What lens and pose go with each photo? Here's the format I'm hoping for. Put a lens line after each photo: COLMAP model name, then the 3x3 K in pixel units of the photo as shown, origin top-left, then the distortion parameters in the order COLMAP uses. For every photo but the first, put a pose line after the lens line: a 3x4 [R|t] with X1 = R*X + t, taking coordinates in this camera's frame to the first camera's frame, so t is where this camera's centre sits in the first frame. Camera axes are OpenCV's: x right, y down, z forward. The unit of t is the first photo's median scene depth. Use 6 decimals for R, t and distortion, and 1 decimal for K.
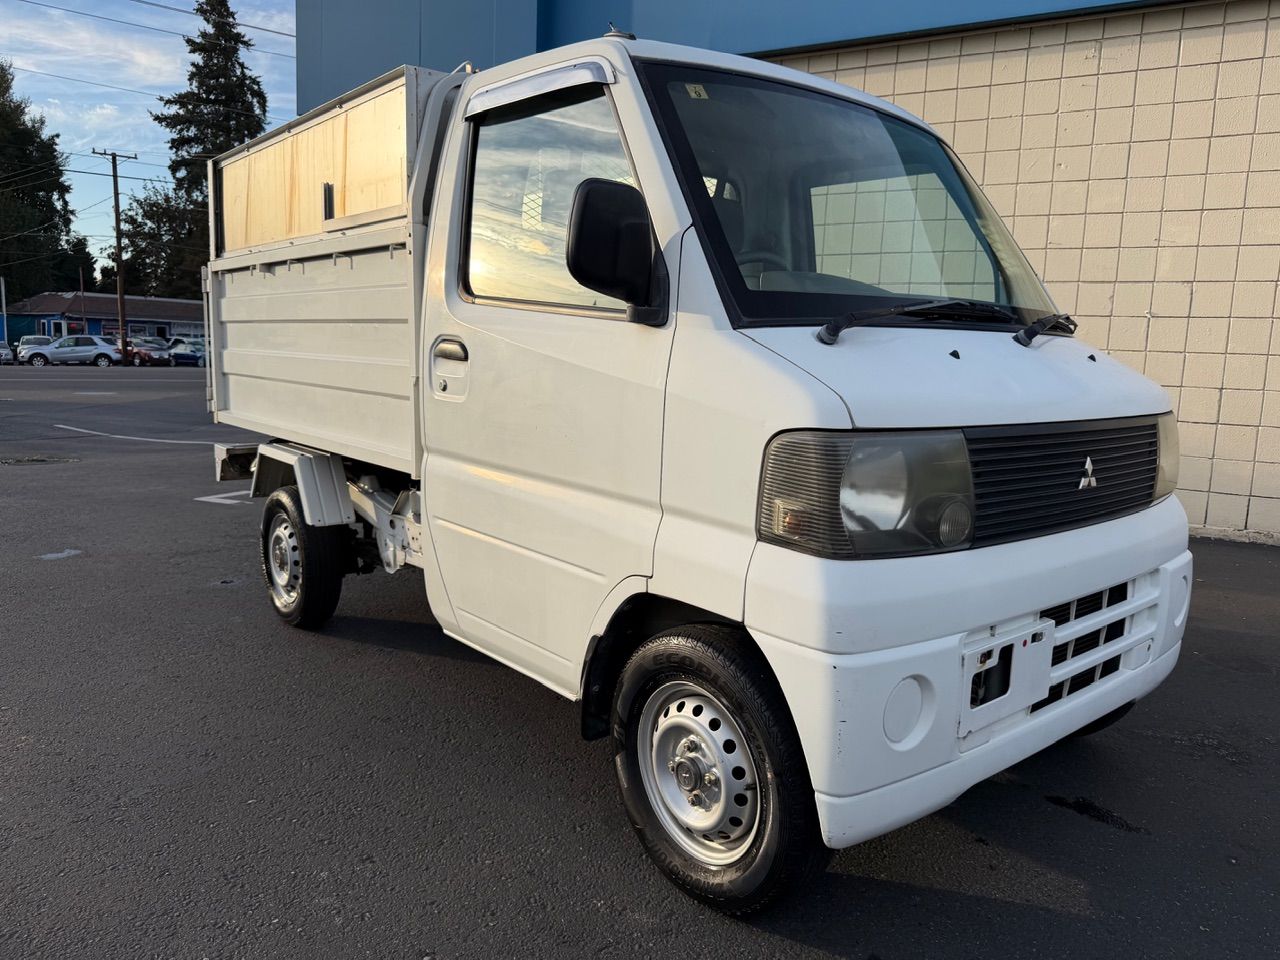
lens RADIAL K [[911.5, 0, 636.9], [0, 911.5, 479.6], [0, 0, 1]] dist [0.051720, -0.076353]
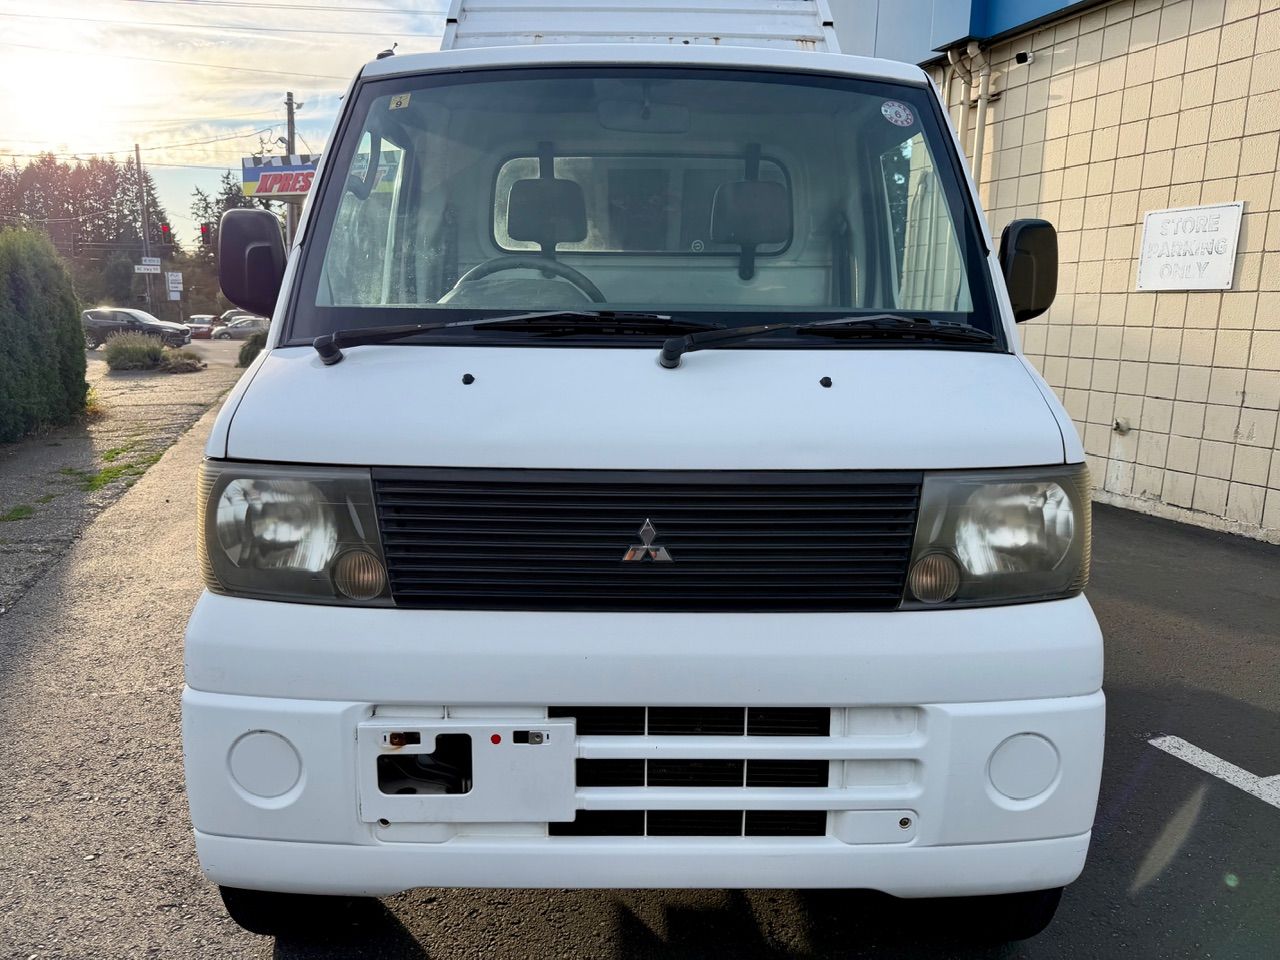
lens RADIAL K [[911.5, 0, 643.2], [0, 911.5, 474.3], [0, 0, 1]] dist [0.051720, -0.076353]
pose [[0.776996, 0.080246, -0.624370, 0.914245], [-0.079770, 0.996397, 0.028790, -0.078651], [0.624431, 0.027436, 0.780598, 0.409029]]
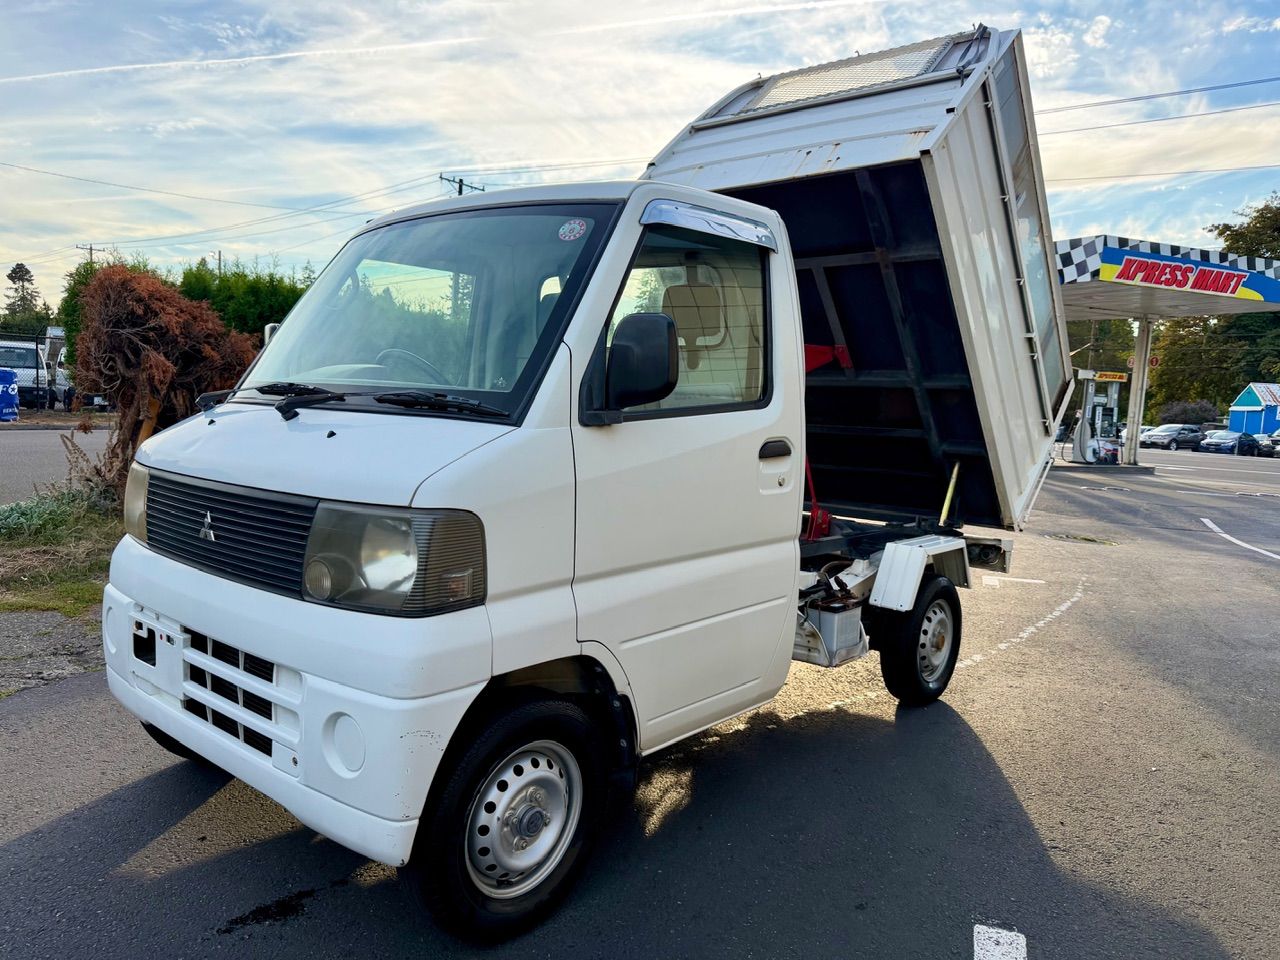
lens RADIAL K [[911.5, 0, 626.5], [0, 911.5, 458.6], [0, 0, 1]] dist [0.051720, -0.076353]
pose [[0.178667, 0.042416, -0.982995, 1.669265], [-0.179653, 0.983681, 0.009792, -0.190907], [0.967369, 0.174848, 0.183371, 1.240293]]
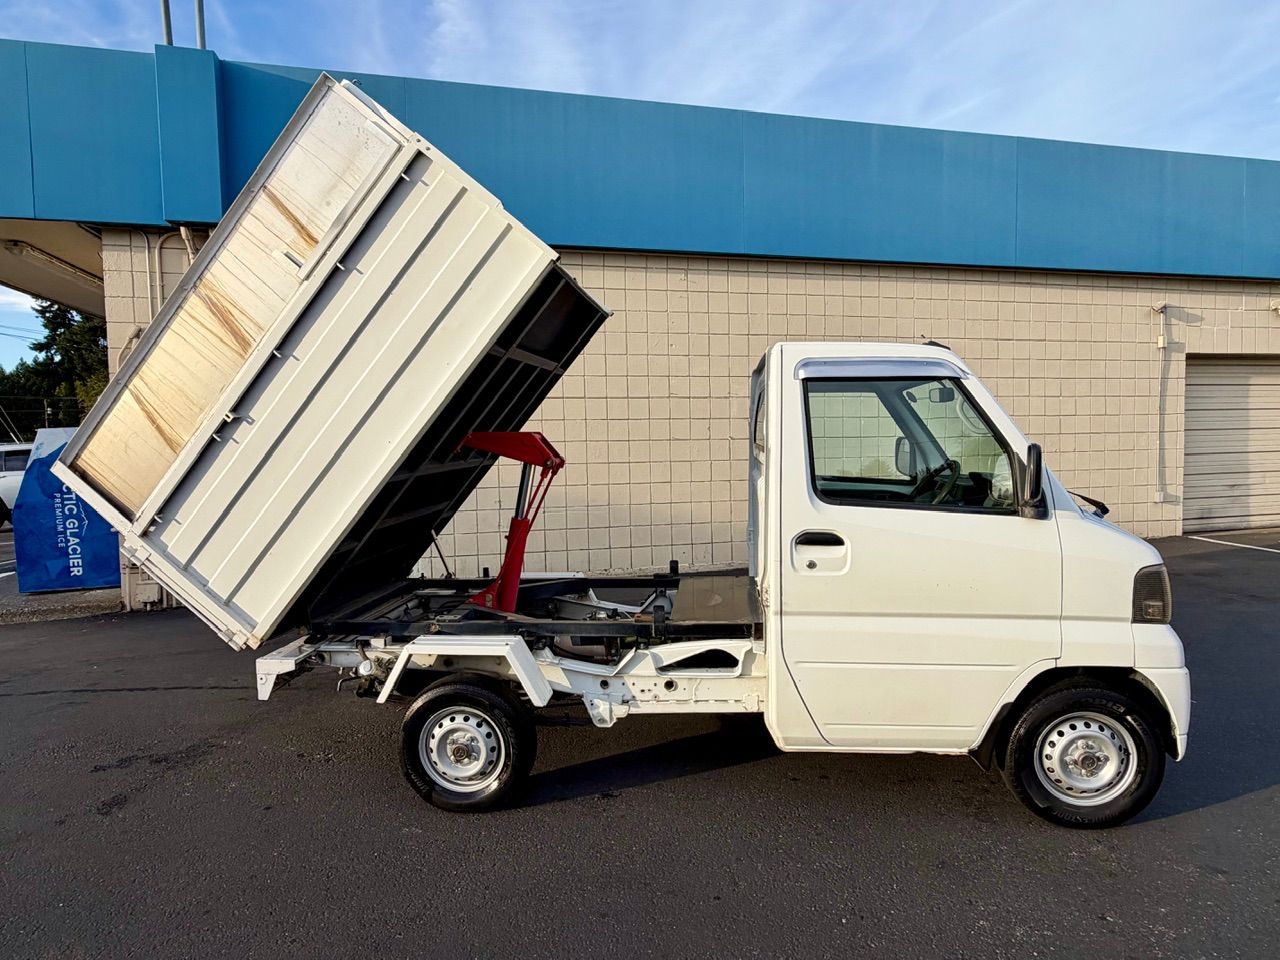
lens RADIAL K [[737.7, 0, 672.1], [0, 737.7, 472.9], [0, 0, 1]] dist [0.000308, -0.000079]
pose [[0.707240, -0.081689, 0.702238, -1.394557], [0.140507, 0.989728, -0.026375, -0.296679], [-0.692870, 0.117323, 0.711454, 0.421842]]
